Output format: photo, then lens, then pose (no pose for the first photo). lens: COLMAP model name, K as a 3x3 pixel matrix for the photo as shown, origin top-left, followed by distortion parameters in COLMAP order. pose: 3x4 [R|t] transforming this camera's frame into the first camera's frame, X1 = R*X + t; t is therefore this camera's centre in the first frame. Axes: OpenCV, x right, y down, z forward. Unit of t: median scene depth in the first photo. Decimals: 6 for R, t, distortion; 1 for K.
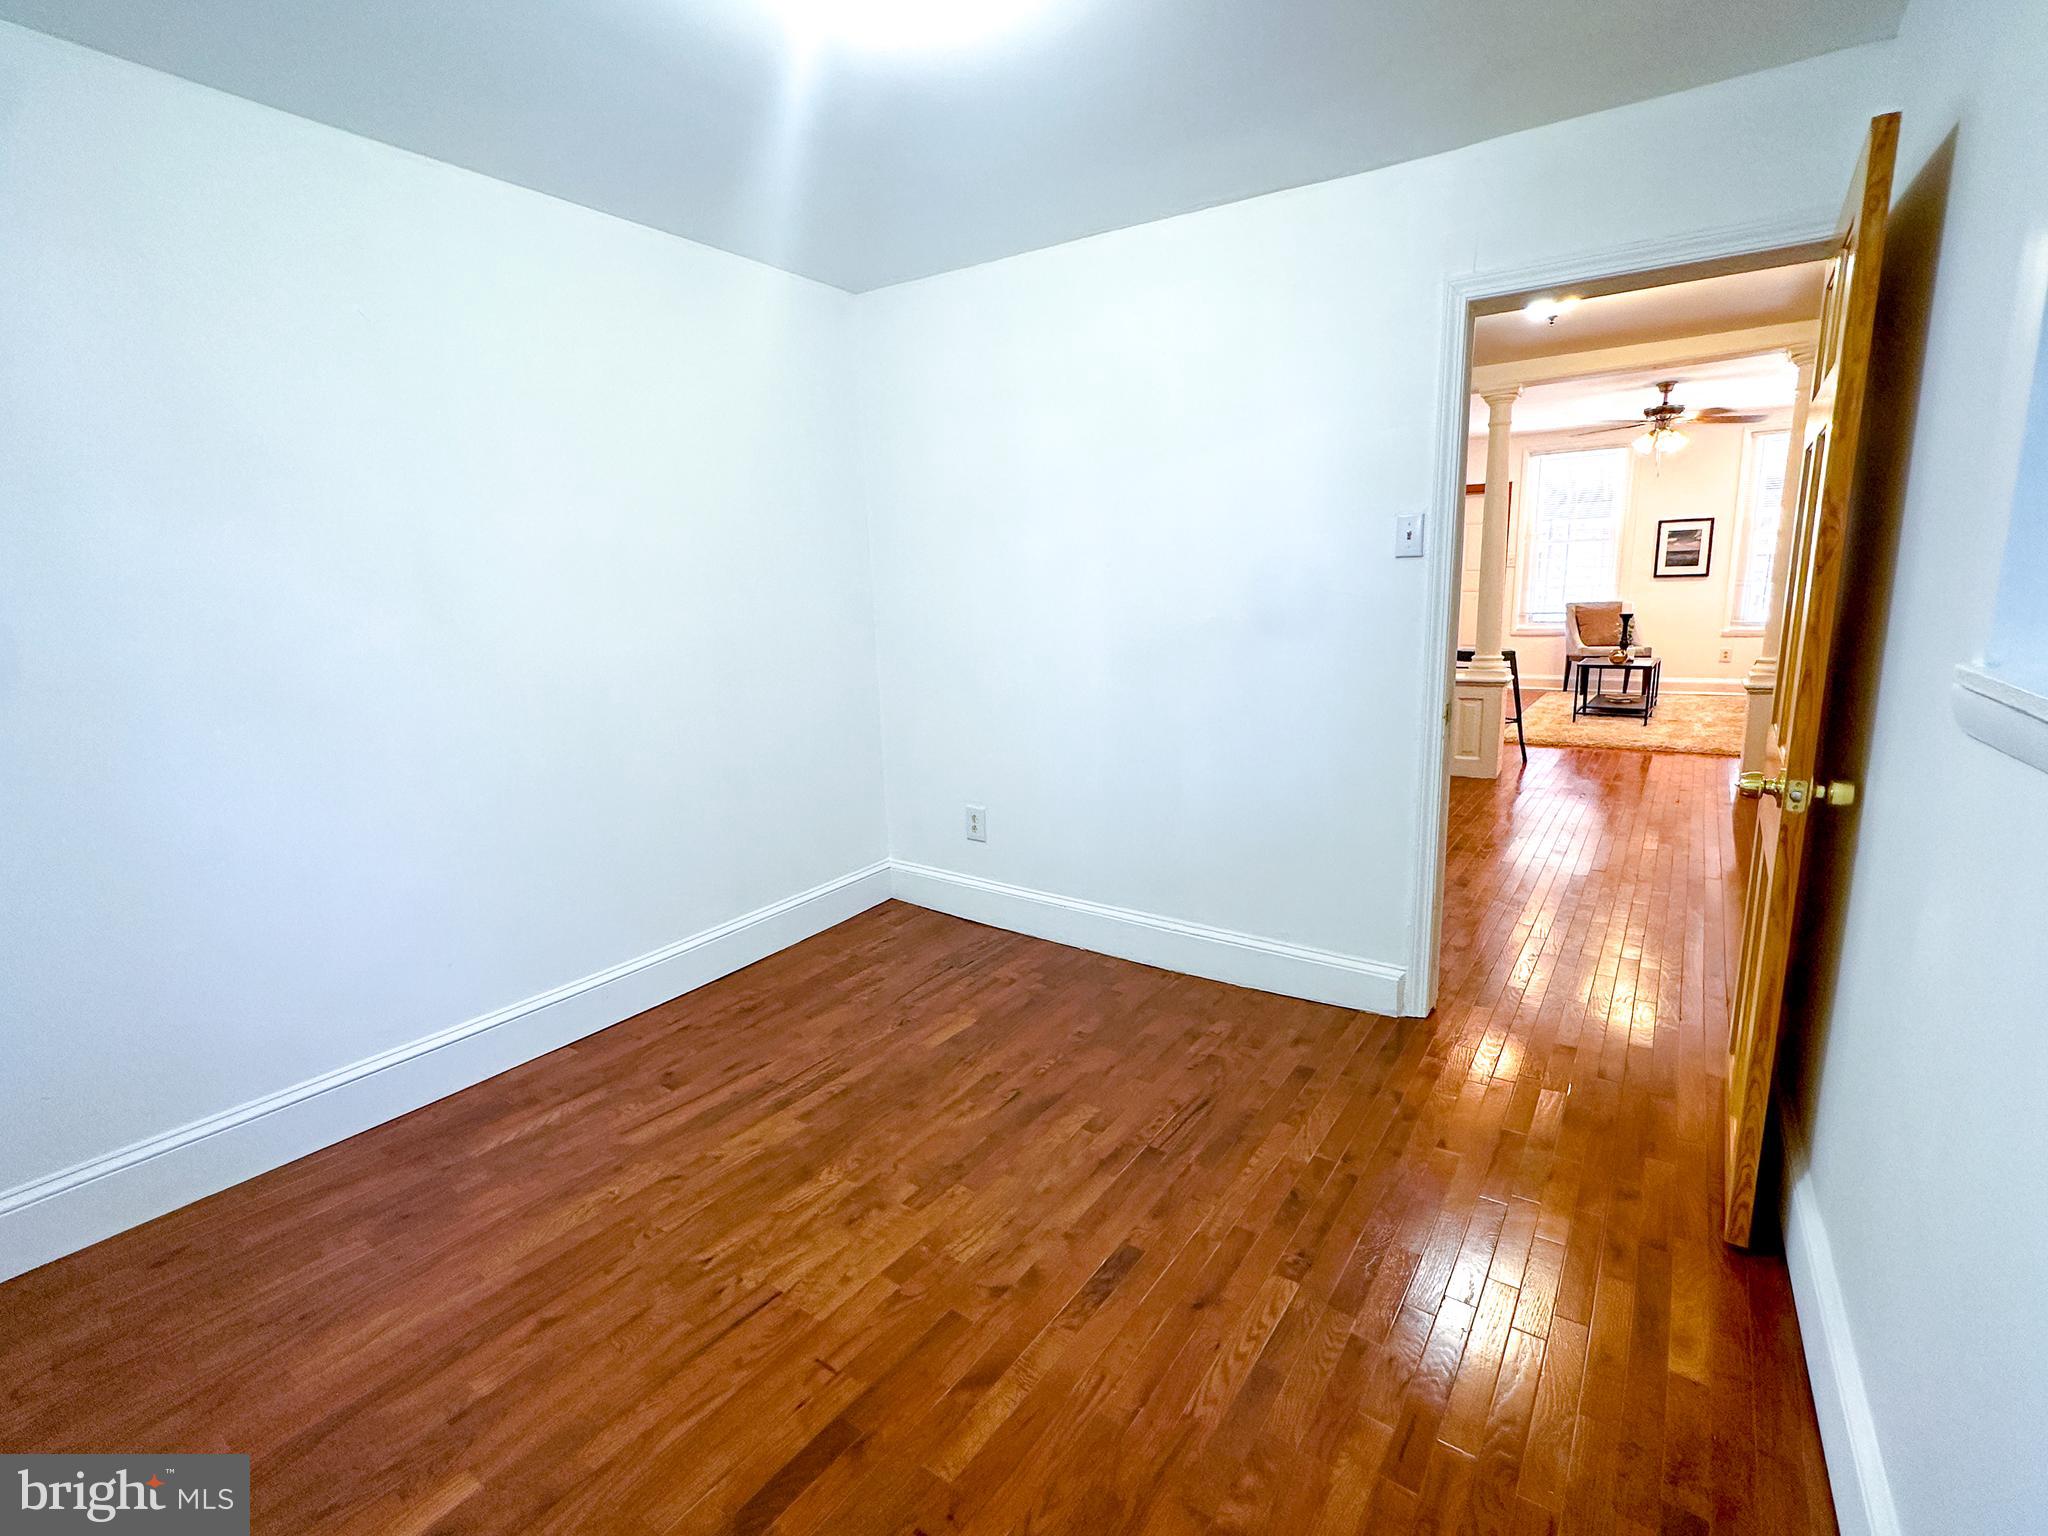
lens RADIAL K [[944.0, 0, 1025.8], [0, 944.0, 764.6], [0, 0, 1]] dist [-0.002878, 0.000675]
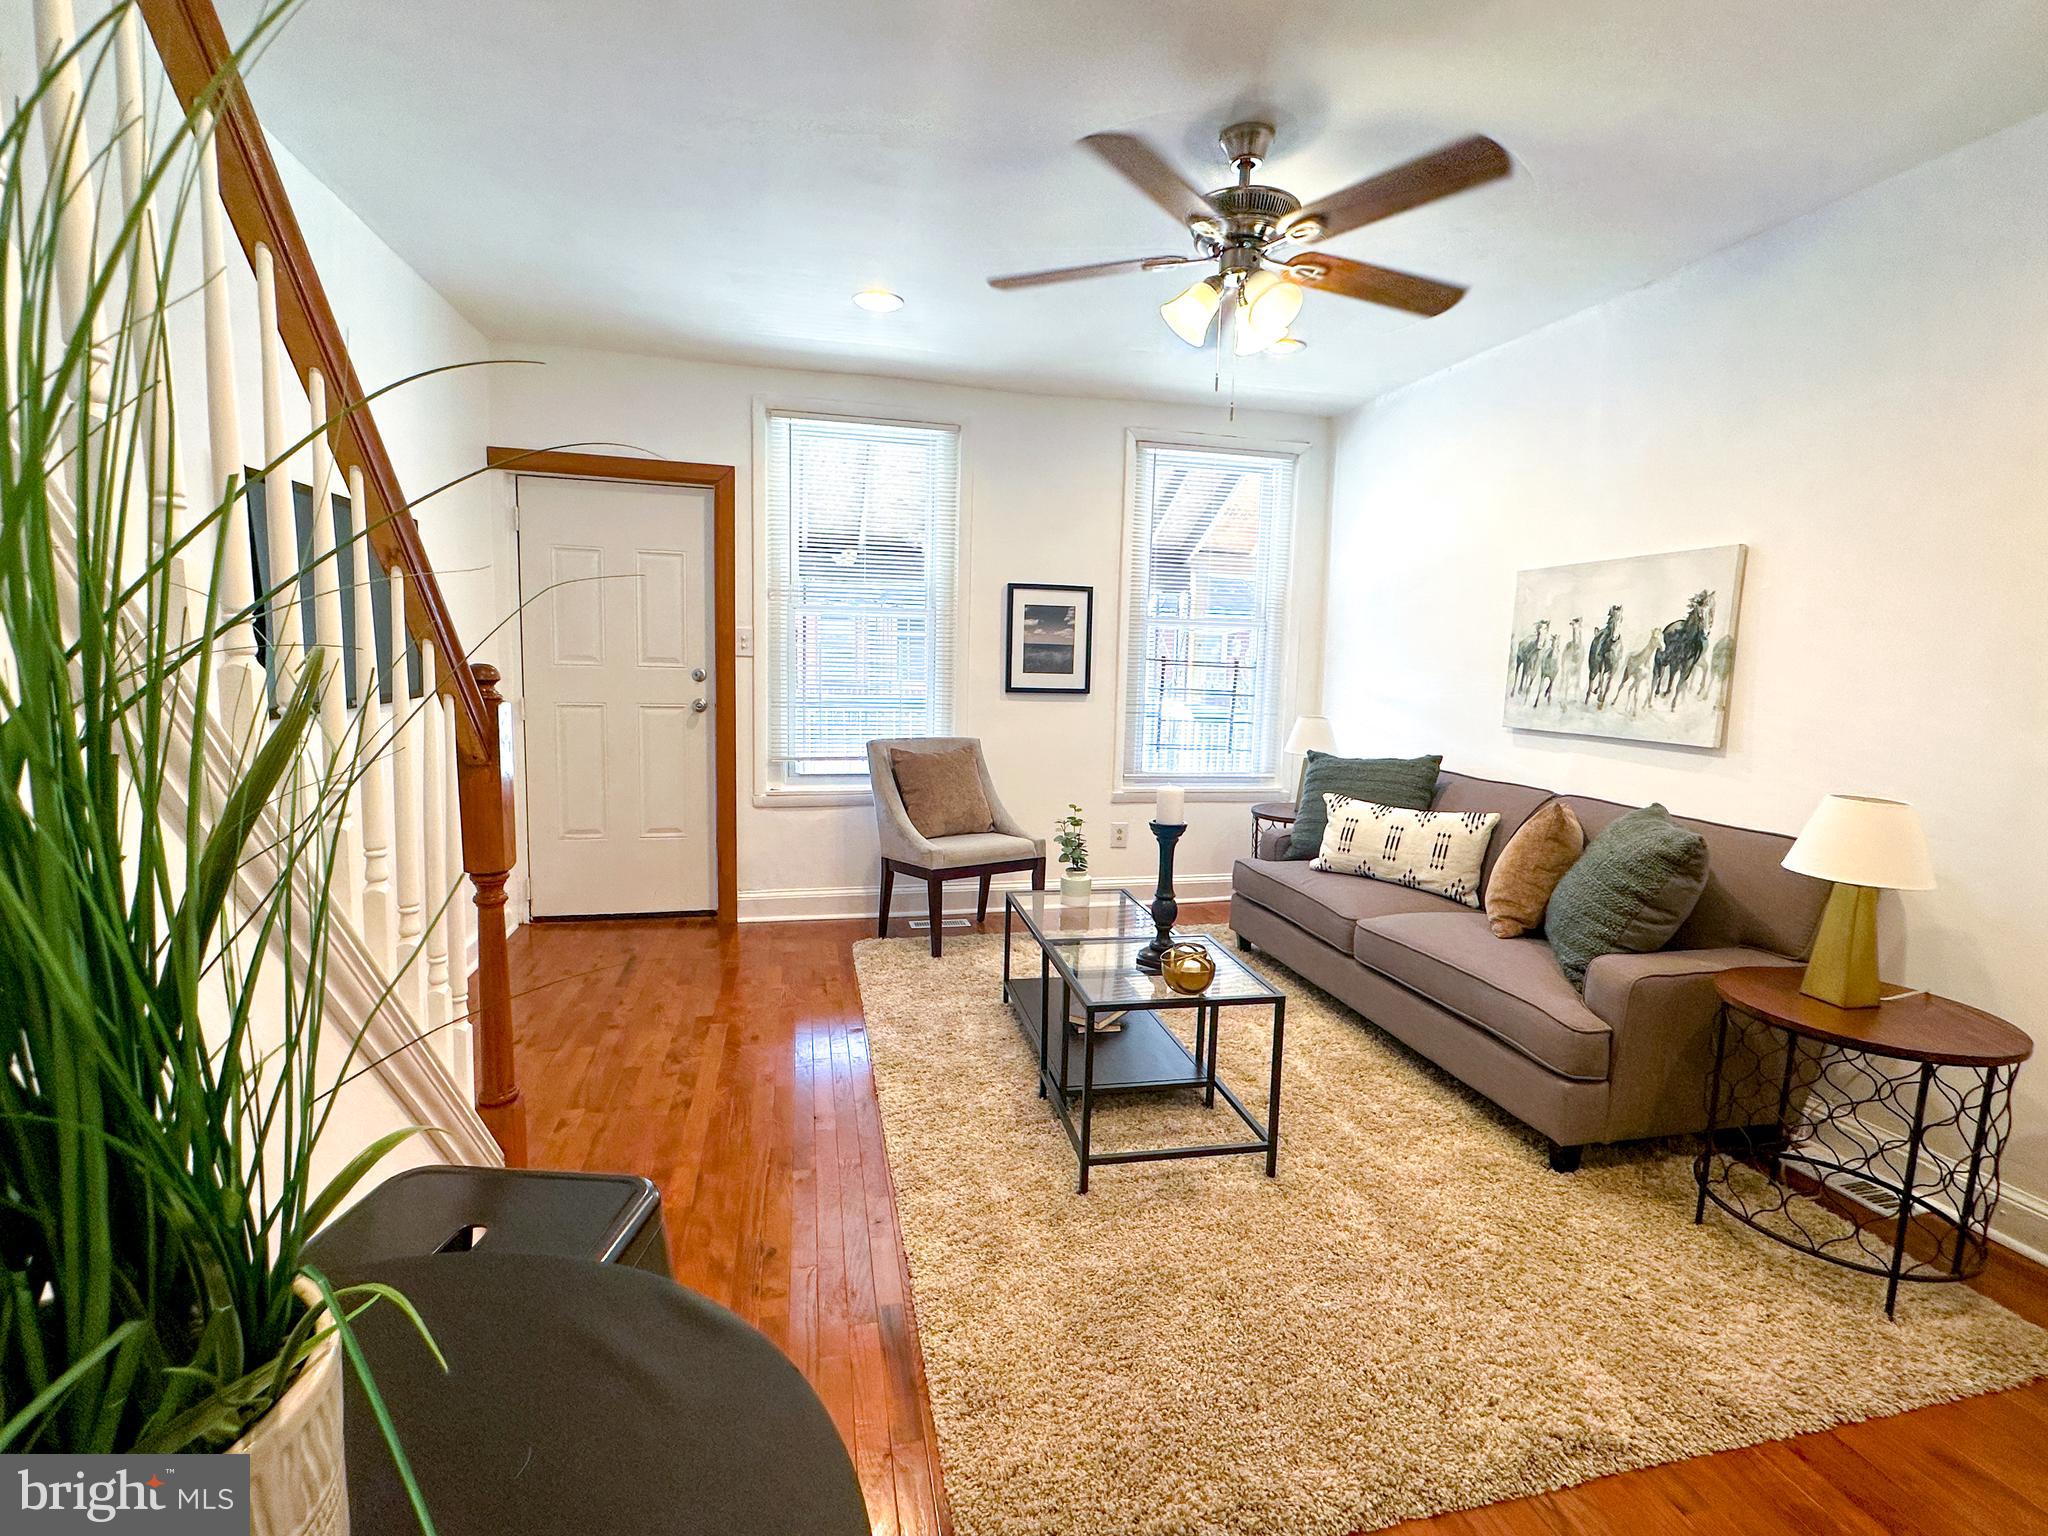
lens RADIAL K [[944.0, 0, 1025.8], [0, 944.0, 764.6], [0, 0, 1]] dist [-0.002878, 0.000675]
pose [[0.667422, -0.035914, 0.743813, 0.293846], [0.097003, 0.994519, -0.039022, -0.141038], [-0.738335, 0.098196, 0.667248, 0.666216]]
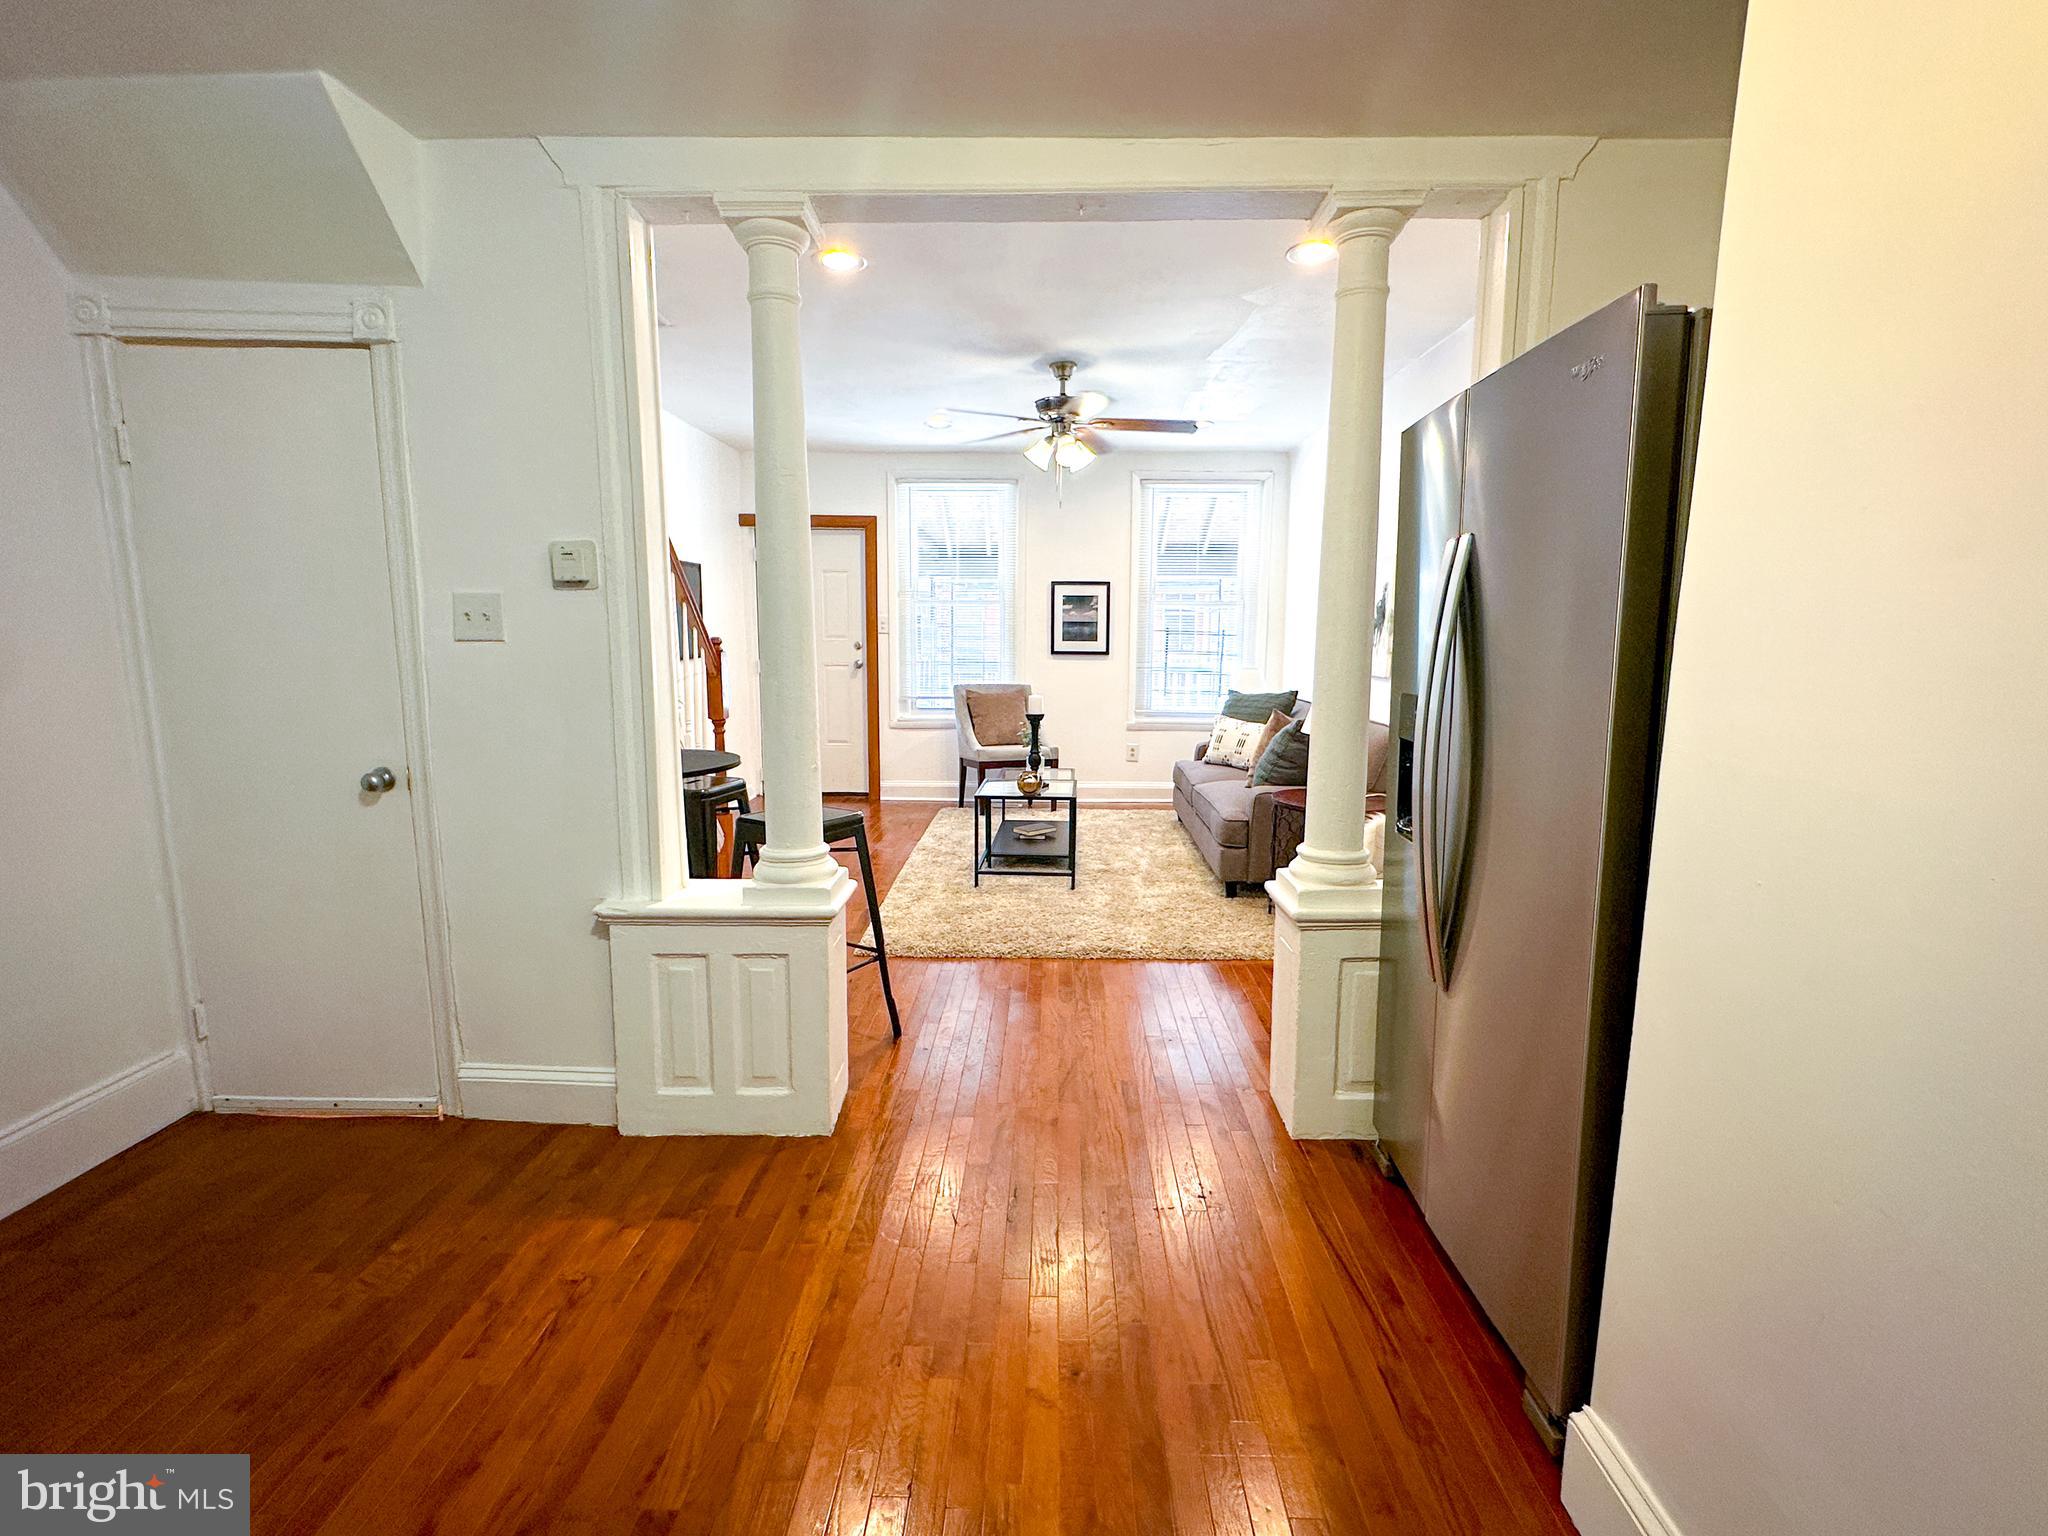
lens RADIAL K [[944.0, 0, 1025.8], [0, 944.0, 764.6], [0, 0, 1]] dist [-0.002878, 0.000675]
pose [[0.834367, -0.042557, 0.549565, 0.224351], [0.073686, 0.996678, -0.034692, -0.084795], [-0.546263, 0.069441, 0.834731, 0.379842]]
